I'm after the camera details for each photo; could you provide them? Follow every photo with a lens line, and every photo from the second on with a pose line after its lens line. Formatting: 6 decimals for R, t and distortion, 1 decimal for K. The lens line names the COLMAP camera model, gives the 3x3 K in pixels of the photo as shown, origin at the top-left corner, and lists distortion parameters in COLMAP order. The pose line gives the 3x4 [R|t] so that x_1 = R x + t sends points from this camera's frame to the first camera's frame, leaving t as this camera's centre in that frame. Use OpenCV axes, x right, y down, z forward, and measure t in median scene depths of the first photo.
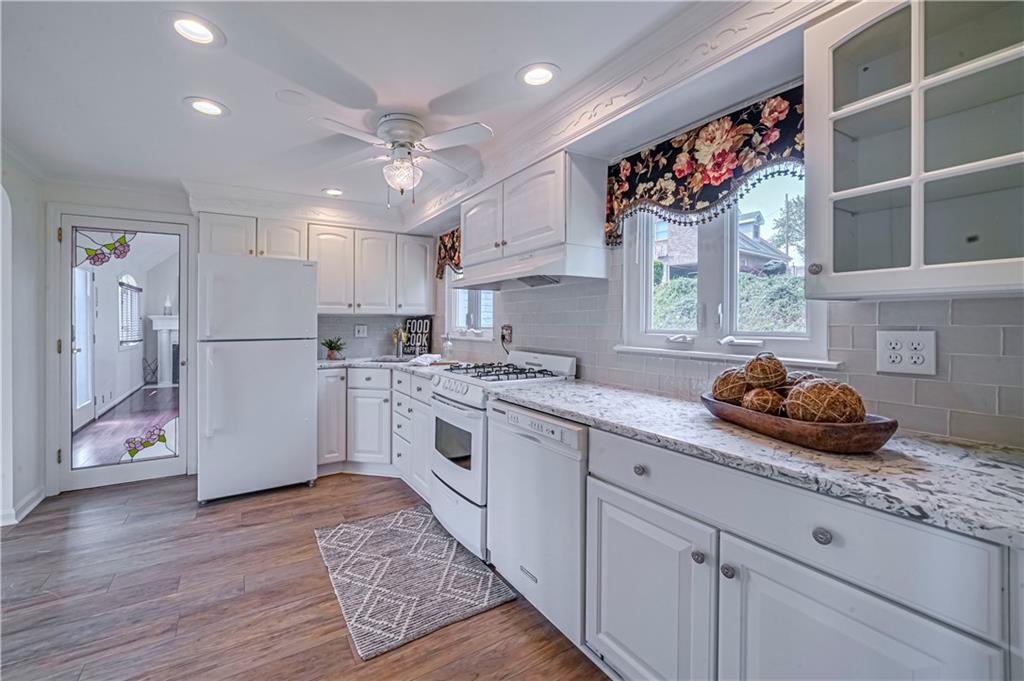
lens RADIAL K [[435.5, 0, 509.1], [0, 435.5, 323.5], [0, 0, 1]] dist [-0.001637, -0.000286]
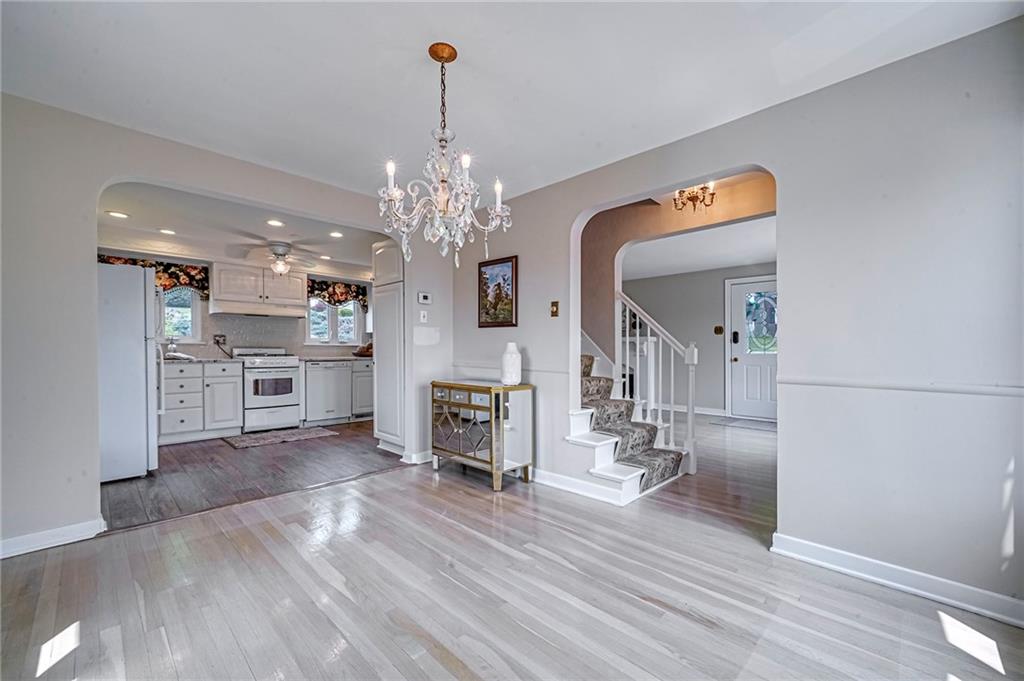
lens RADIAL K [[422.7, 0, 510.9], [0, 422.7, 348.0], [0, 0, 1]] dist [-0.002420, -0.000365]
pose [[-0.274892, 0.003784, 0.961468, -3.130329], [0.000511, 0.999993, -0.003790, 0.102556], [-0.961475, -0.000551, -0.274892, 0.530485]]
